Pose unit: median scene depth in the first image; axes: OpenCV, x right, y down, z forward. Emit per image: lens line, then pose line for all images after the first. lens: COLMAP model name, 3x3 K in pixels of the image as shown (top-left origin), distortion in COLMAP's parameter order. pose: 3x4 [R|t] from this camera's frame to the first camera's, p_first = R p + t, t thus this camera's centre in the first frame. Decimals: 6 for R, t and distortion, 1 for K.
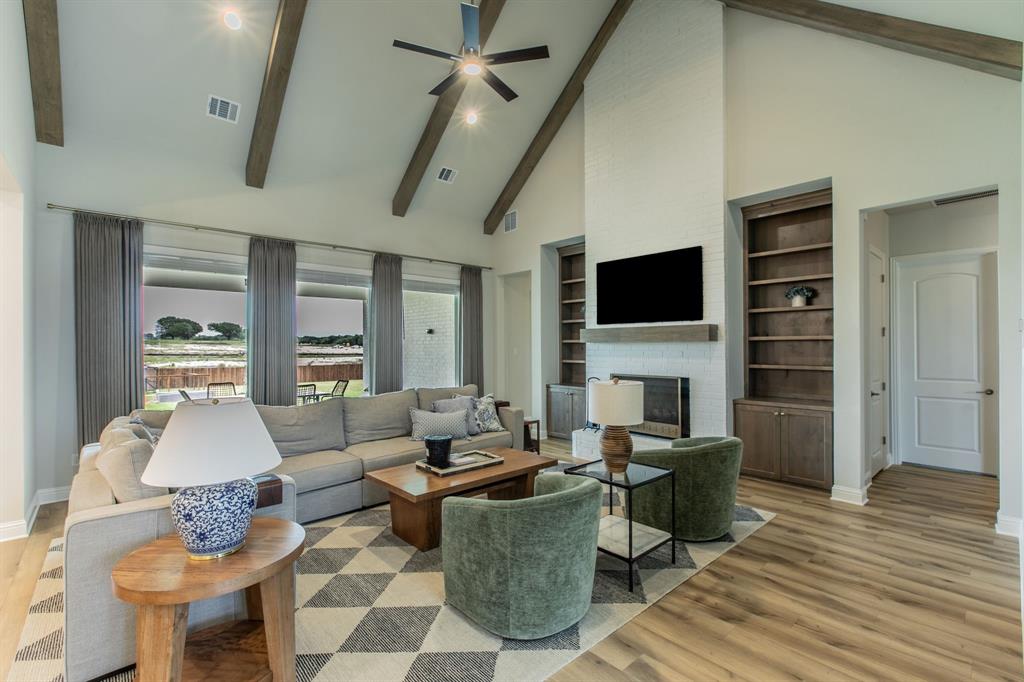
lens RADIAL K [[454.4, 0, 512.0], [0, 454.4, 347.8], [0, 0, 1]] dist [0.000513, -0.000290]
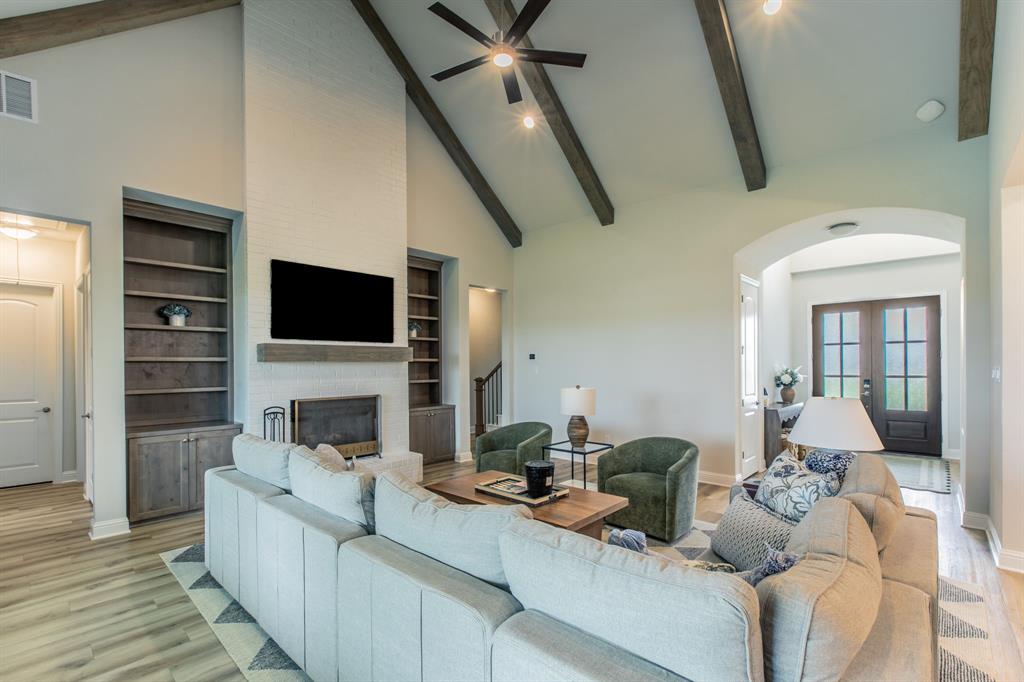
lens RADIAL K [[461.0, 0, 511.5], [0, 461.0, 366.0], [0, 0, 1]] dist [0.001070, 0.000084]
pose [[-0.091219, 0.003336, 0.995825, -0.759108], [0.009855, 0.999948, -0.002447, 0.002444], [-0.995782, 0.009591, -0.091247, 0.806219]]
